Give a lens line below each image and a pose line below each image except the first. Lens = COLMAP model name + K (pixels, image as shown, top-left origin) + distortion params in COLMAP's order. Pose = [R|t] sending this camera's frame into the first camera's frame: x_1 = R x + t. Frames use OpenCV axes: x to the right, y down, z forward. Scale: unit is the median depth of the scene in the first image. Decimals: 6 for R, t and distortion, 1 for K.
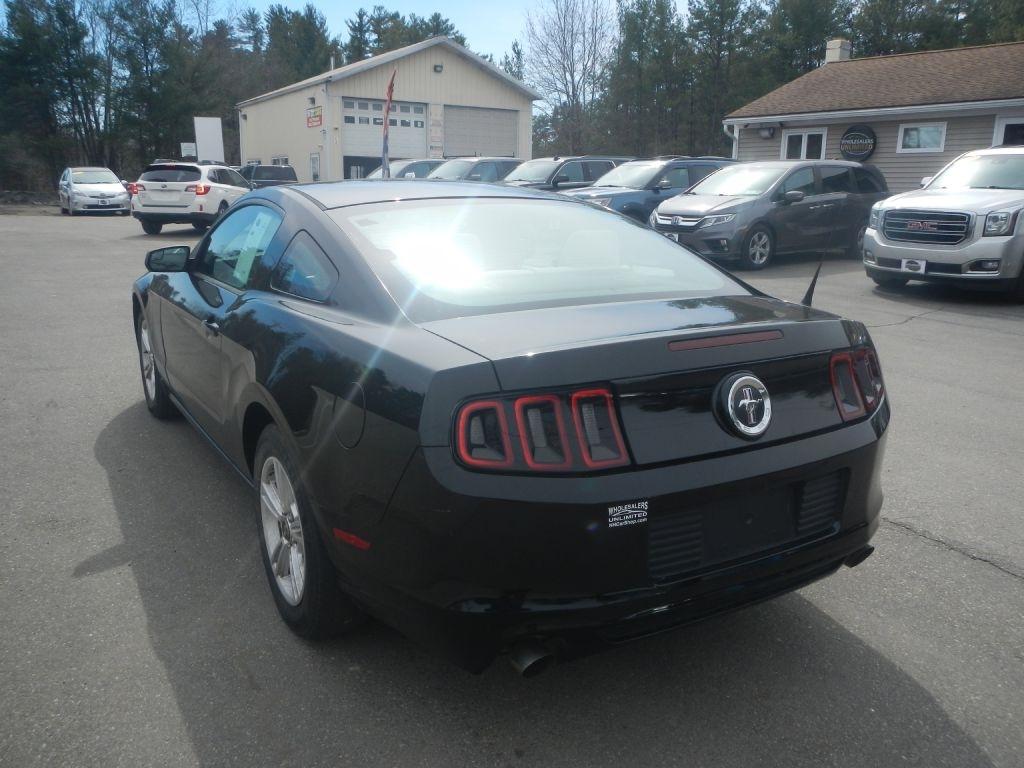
lens RADIAL K [[834.8, 0, 512.0], [0, 834.8, 384.0], [0, 0, 1]] dist [0.000136, -0.009128]
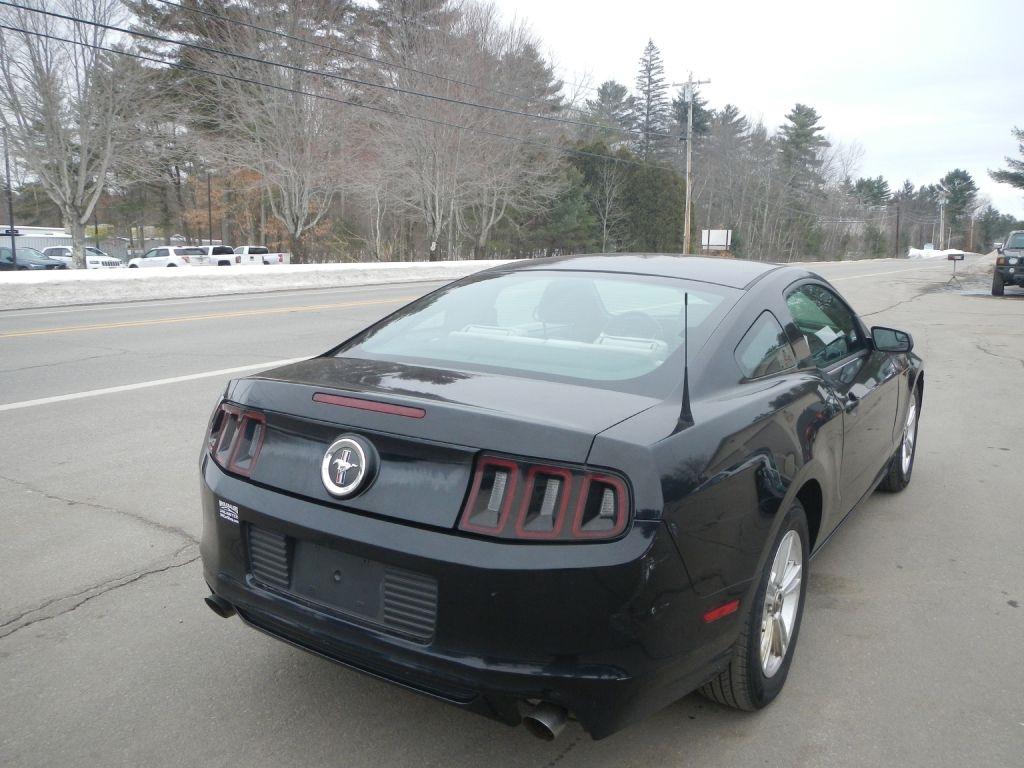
lens RADIAL K [[843.0, 0, 512.0], [0, 843.0, 384.0], [0, 0, 1]] dist [-0.006071, 0.001311]
pose [[0.439068, 0.148234, -0.886141, 1.146924], [-0.221751, 0.973662, 0.053000, -0.157085], [0.870658, 0.173232, 0.460375, 0.599622]]
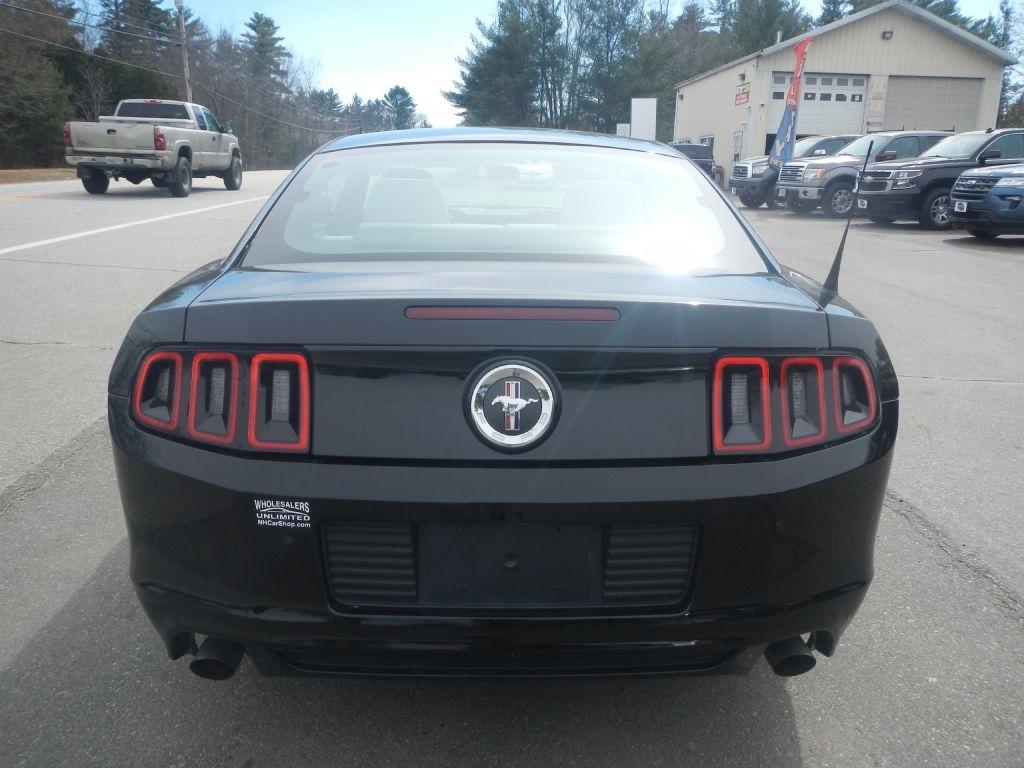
lens RADIAL K [[834.8, 0, 512.0], [0, 834.8, 384.0], [0, 0, 1]] dist [0.000136, -0.009128]
pose [[0.870336, 0.127893, -0.475561, 0.551938], [-0.118244, 0.991710, 0.050299, -0.025555], [0.478051, 0.012455, 0.878244, 0.323139]]
